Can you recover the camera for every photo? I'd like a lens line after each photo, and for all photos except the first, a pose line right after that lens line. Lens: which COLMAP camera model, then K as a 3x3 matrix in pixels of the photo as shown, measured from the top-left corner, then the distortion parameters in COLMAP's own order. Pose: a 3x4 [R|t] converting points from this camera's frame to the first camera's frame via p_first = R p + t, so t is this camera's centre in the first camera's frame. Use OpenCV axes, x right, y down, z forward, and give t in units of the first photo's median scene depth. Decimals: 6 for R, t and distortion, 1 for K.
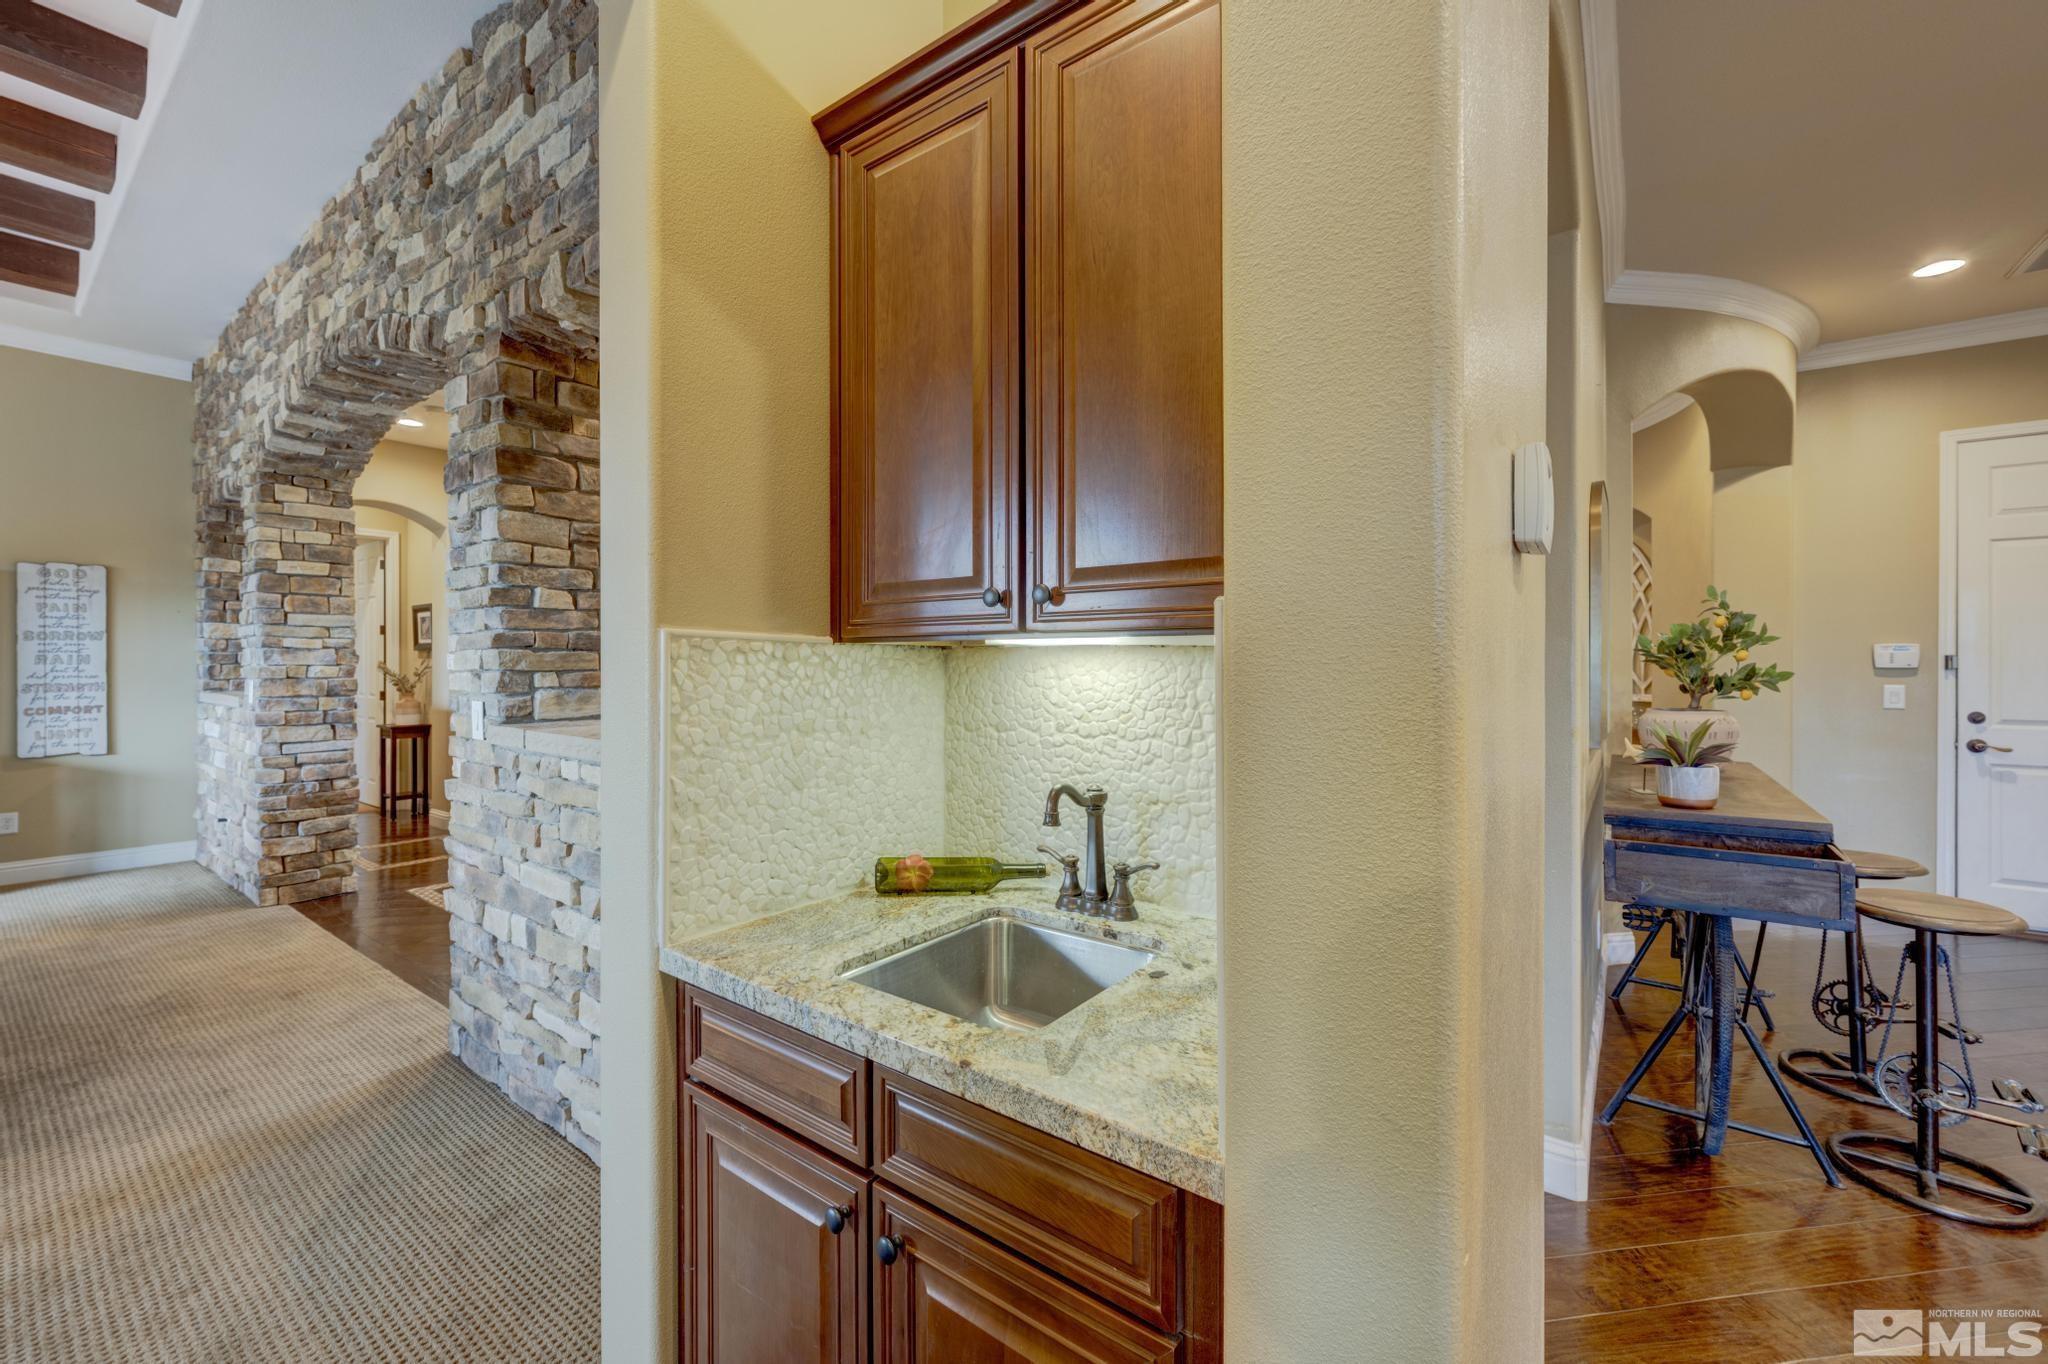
lens RADIAL K [[828.6, 0, 1015.9], [0, 828.6, 665.5], [0, 0, 1]] dist [0.000617, -0.000034]
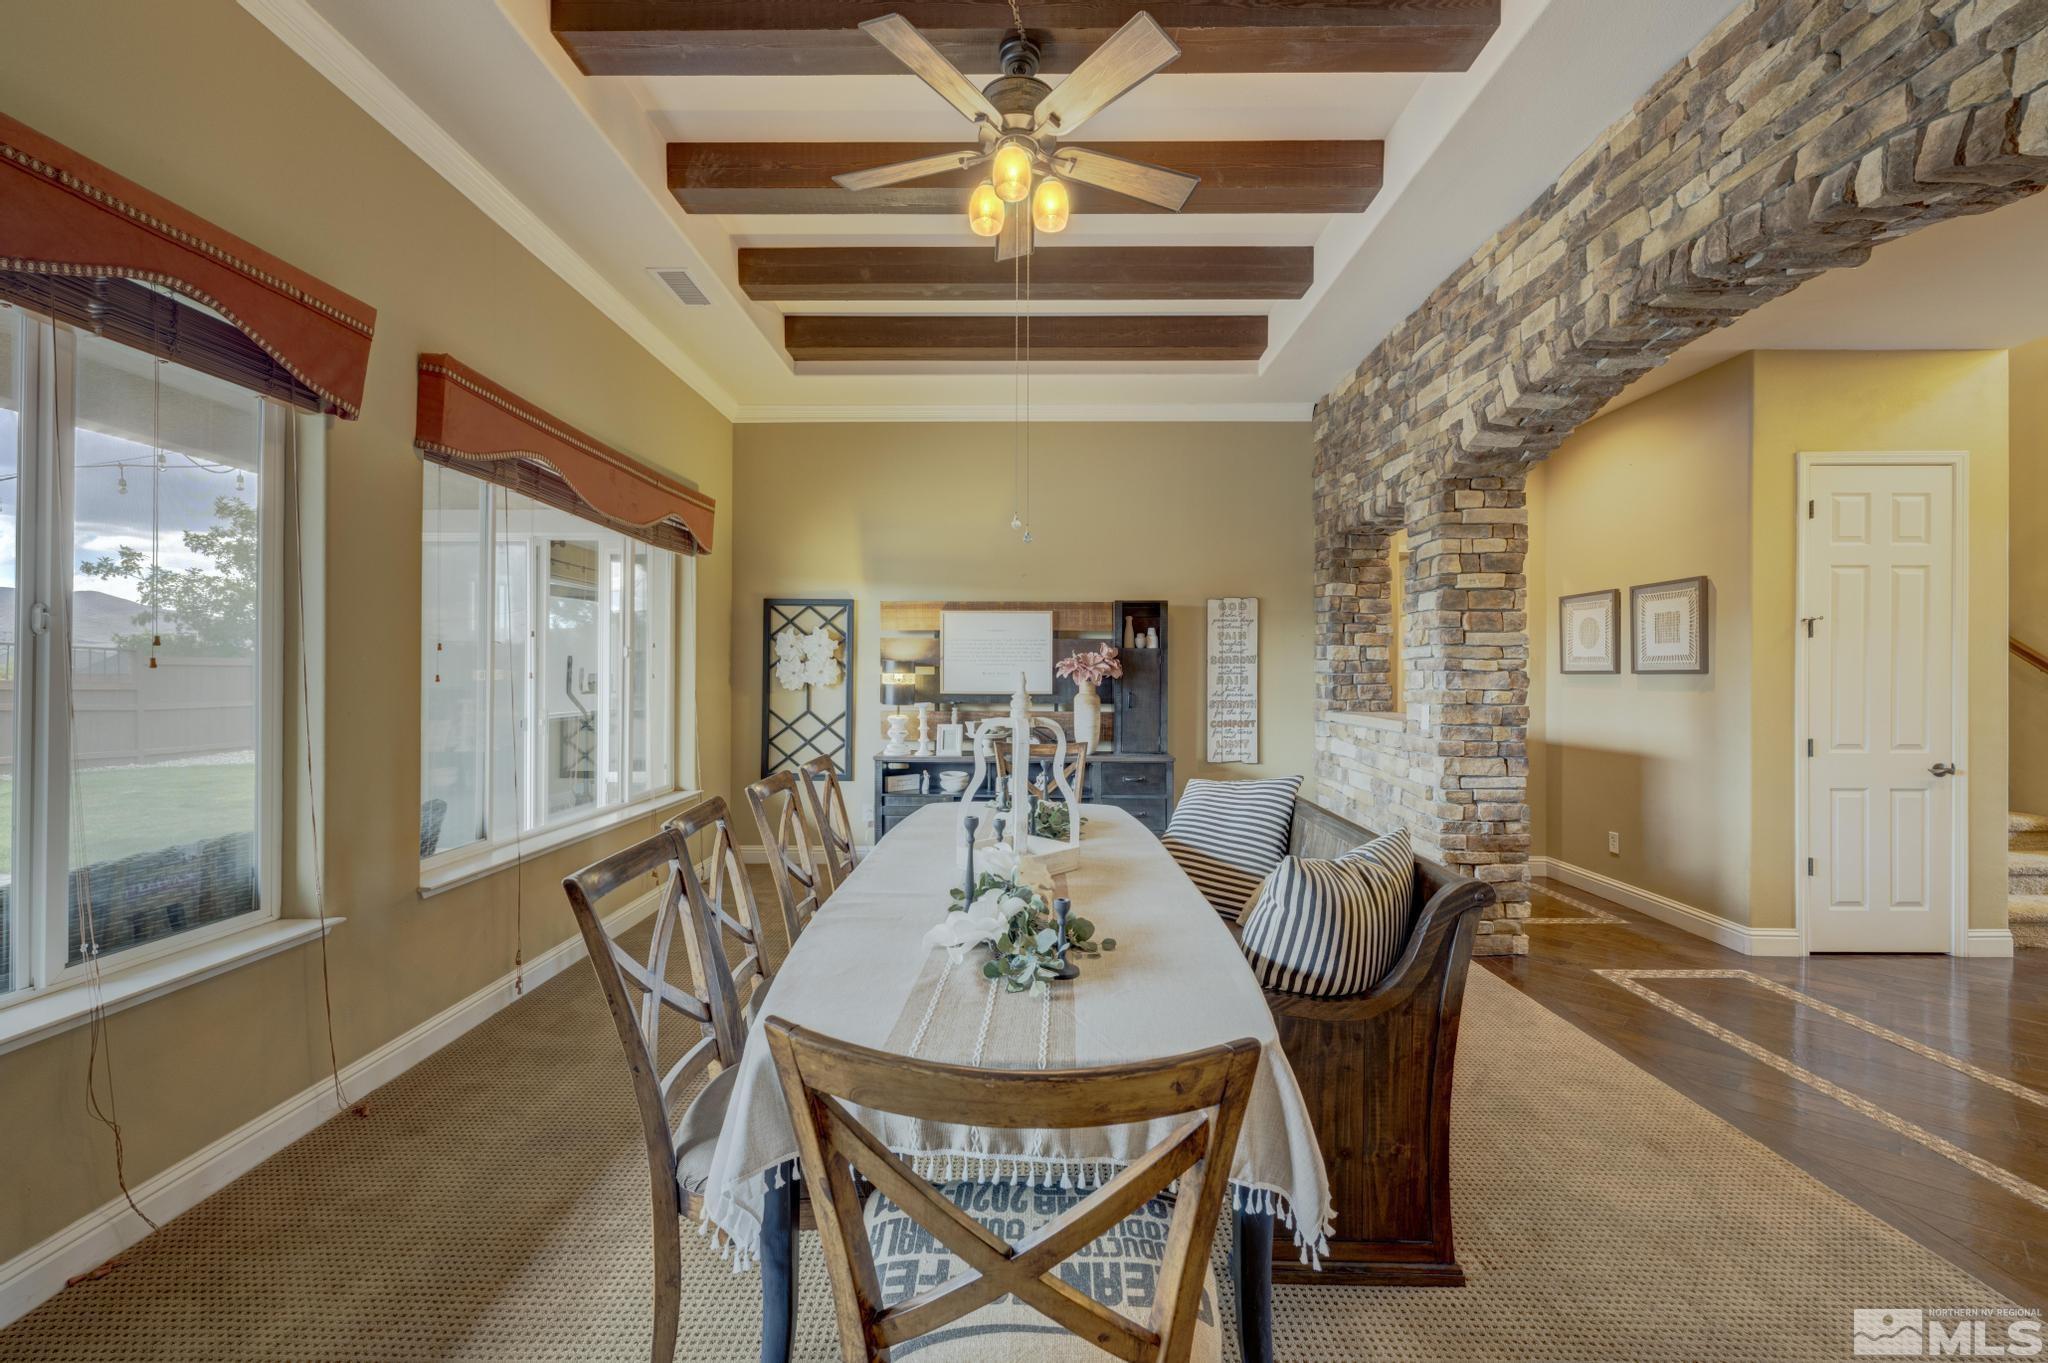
lens RADIAL K [[828.6, 0, 1015.9], [0, 828.6, 665.0], [0, 0, 1]] dist [0.000617, -0.000034]
pose [[0.591849, -0.008915, -0.806000, -0.429927], [-0.004229, 0.999891, -0.014164, -0.011991], [0.806038, 0.011791, 0.591747, 0.071041]]
